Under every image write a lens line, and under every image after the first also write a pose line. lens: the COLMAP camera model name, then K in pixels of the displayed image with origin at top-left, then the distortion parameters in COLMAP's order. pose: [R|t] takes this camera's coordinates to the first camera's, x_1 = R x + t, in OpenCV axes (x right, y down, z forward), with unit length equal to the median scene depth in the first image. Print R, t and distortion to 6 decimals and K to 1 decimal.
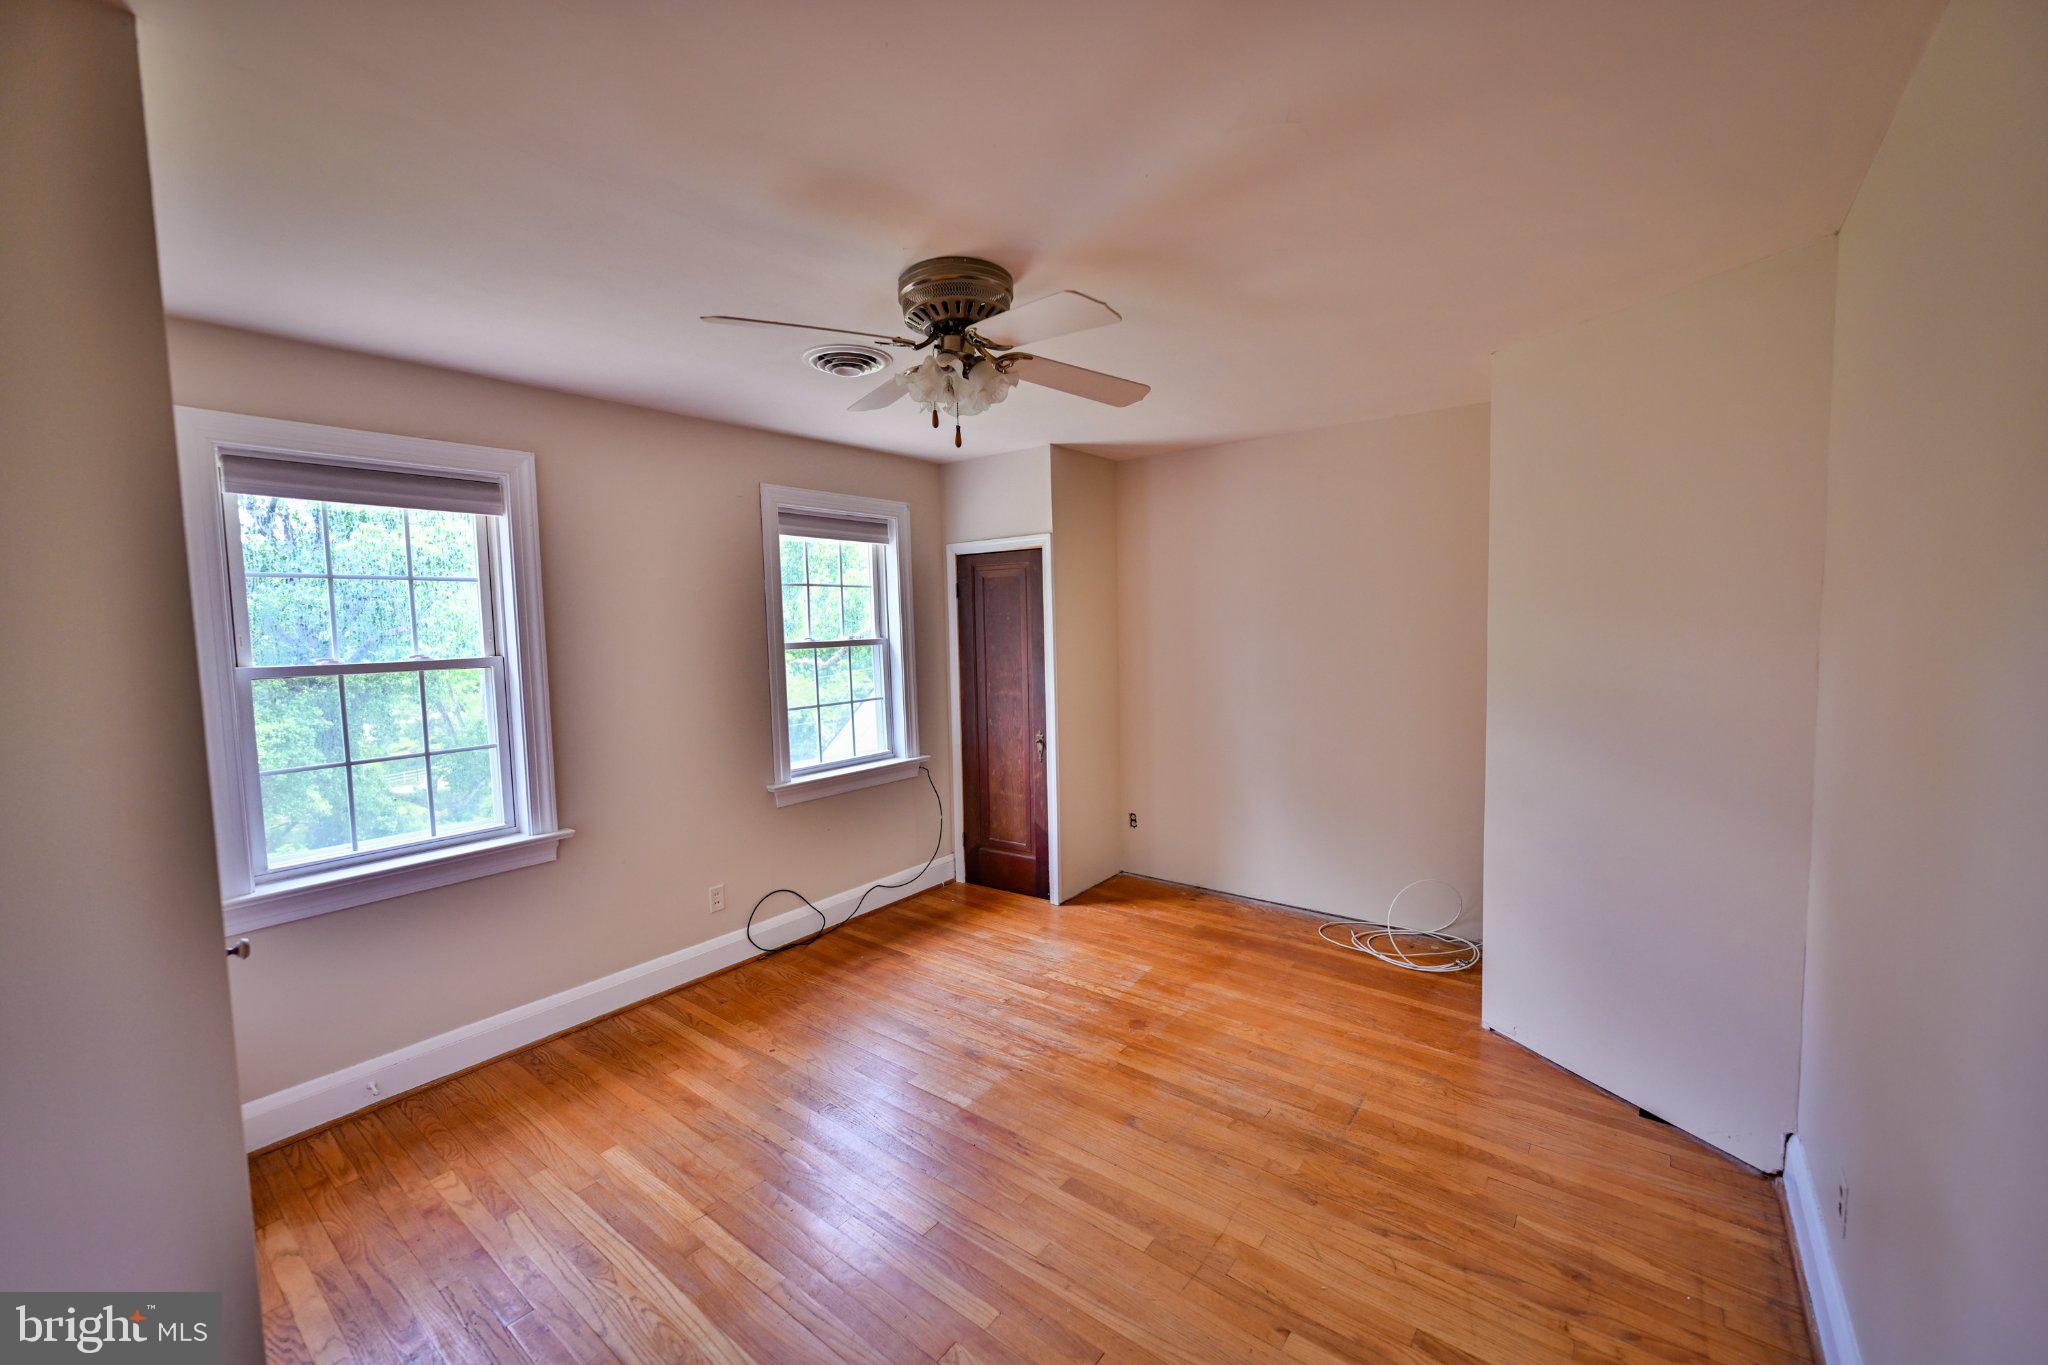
lens RADIAL K [[808.7, 0, 1019.9], [0, 808.7, 685.1], [0, 0, 1]] dist [-0.000344, -0.000438]
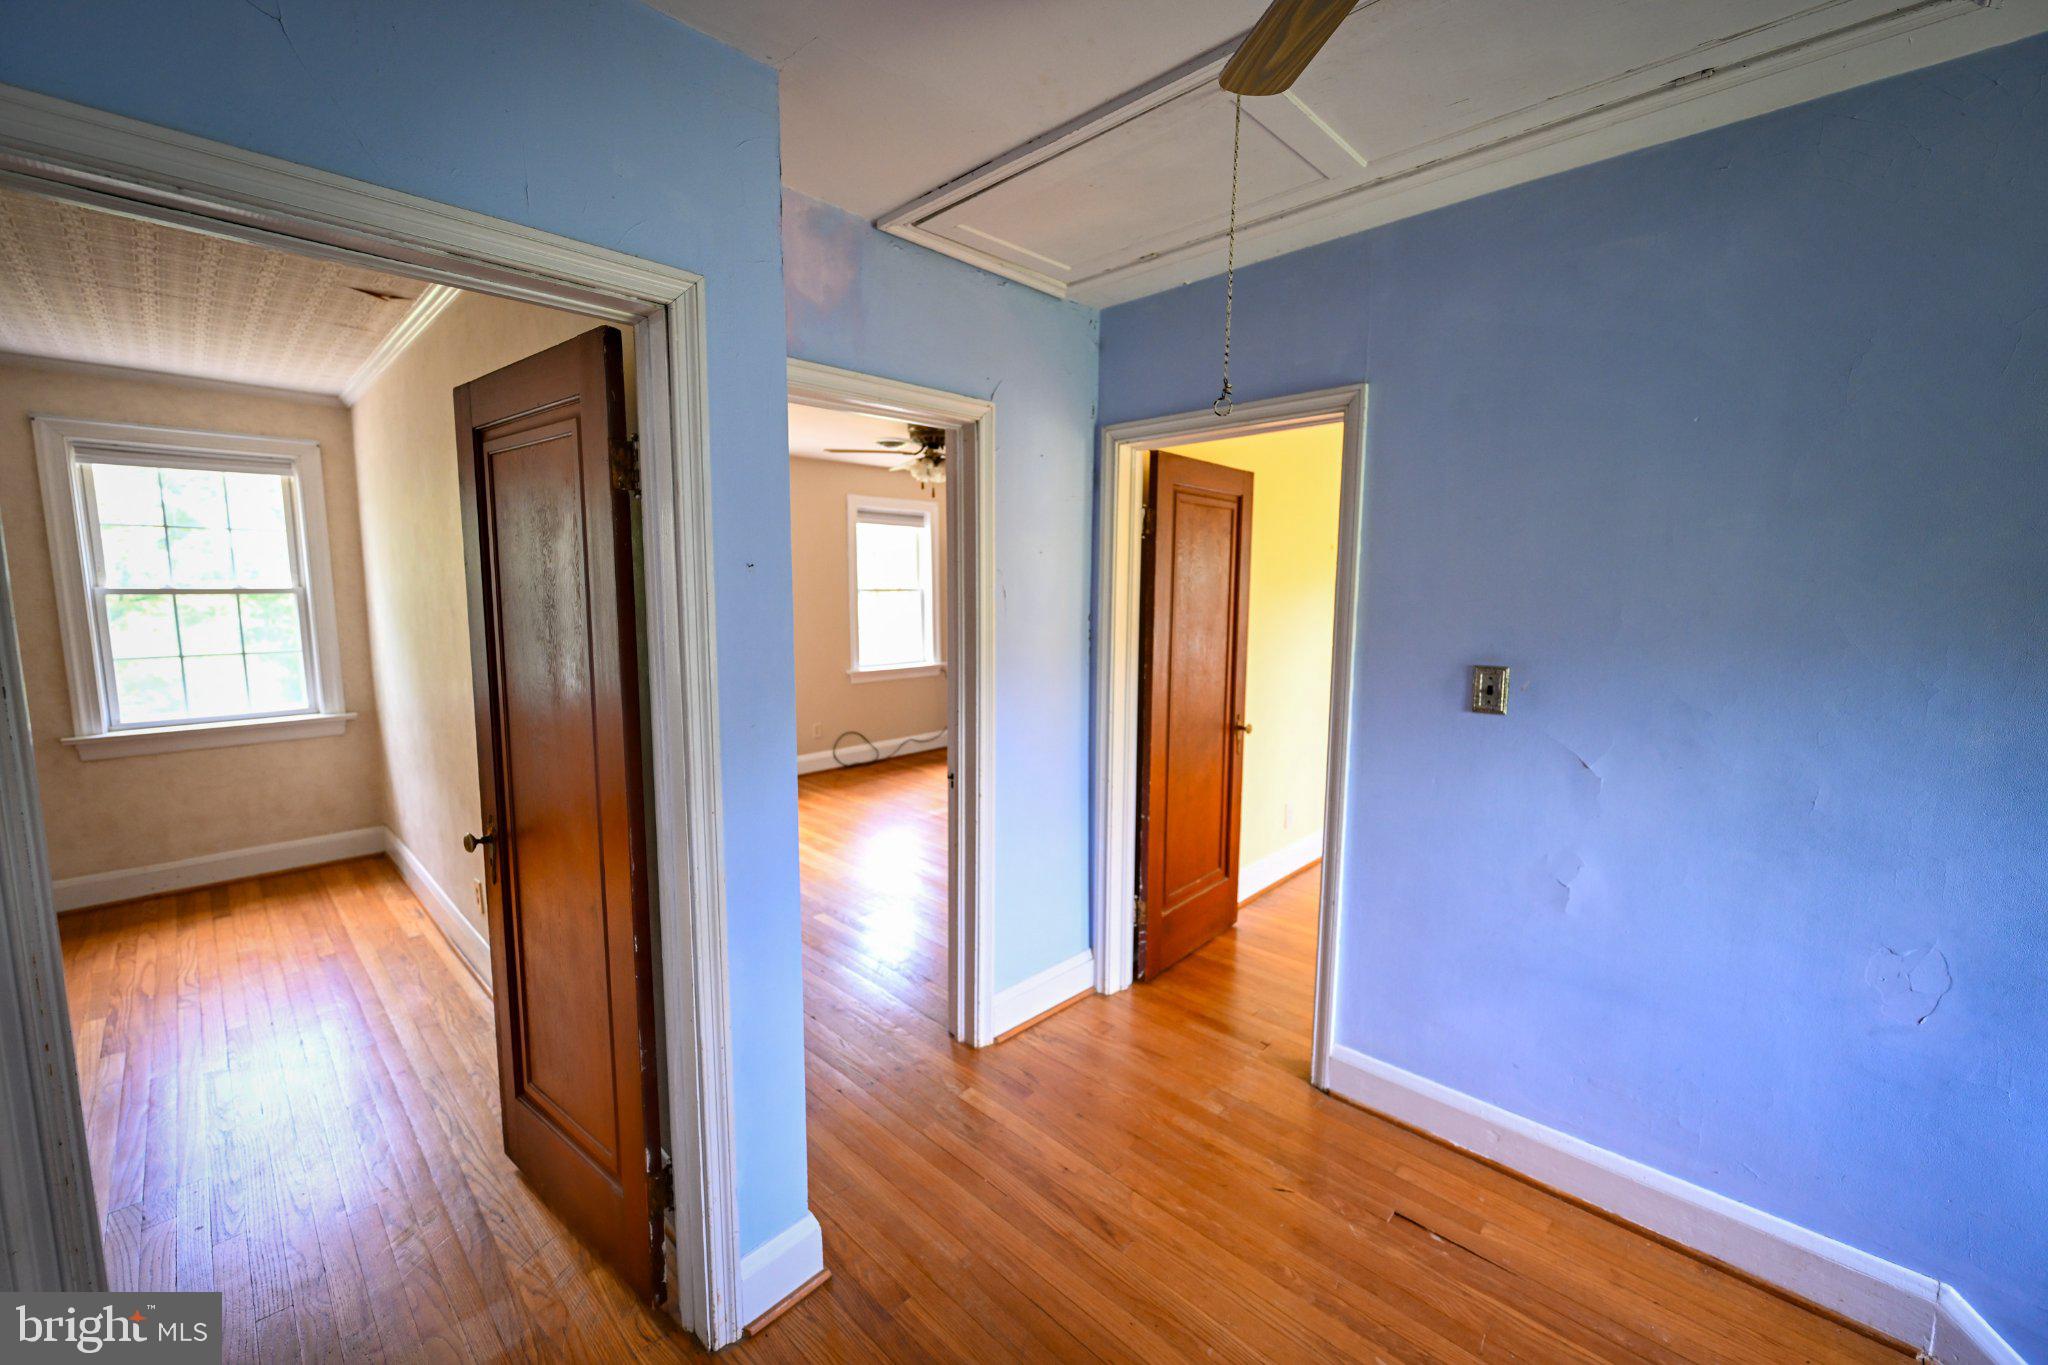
lens RADIAL K [[808.7, 0, 1027.2], [0, 808.7, 679.9], [0, 0, 1]] dist [-0.000344, -0.000438]
pose [[0.995305, 0.038115, -0.088962, 0.218756], [-0.033989, 0.998296, 0.047438, 0.044993], [0.090619, -0.044192, 0.994905, -0.664582]]
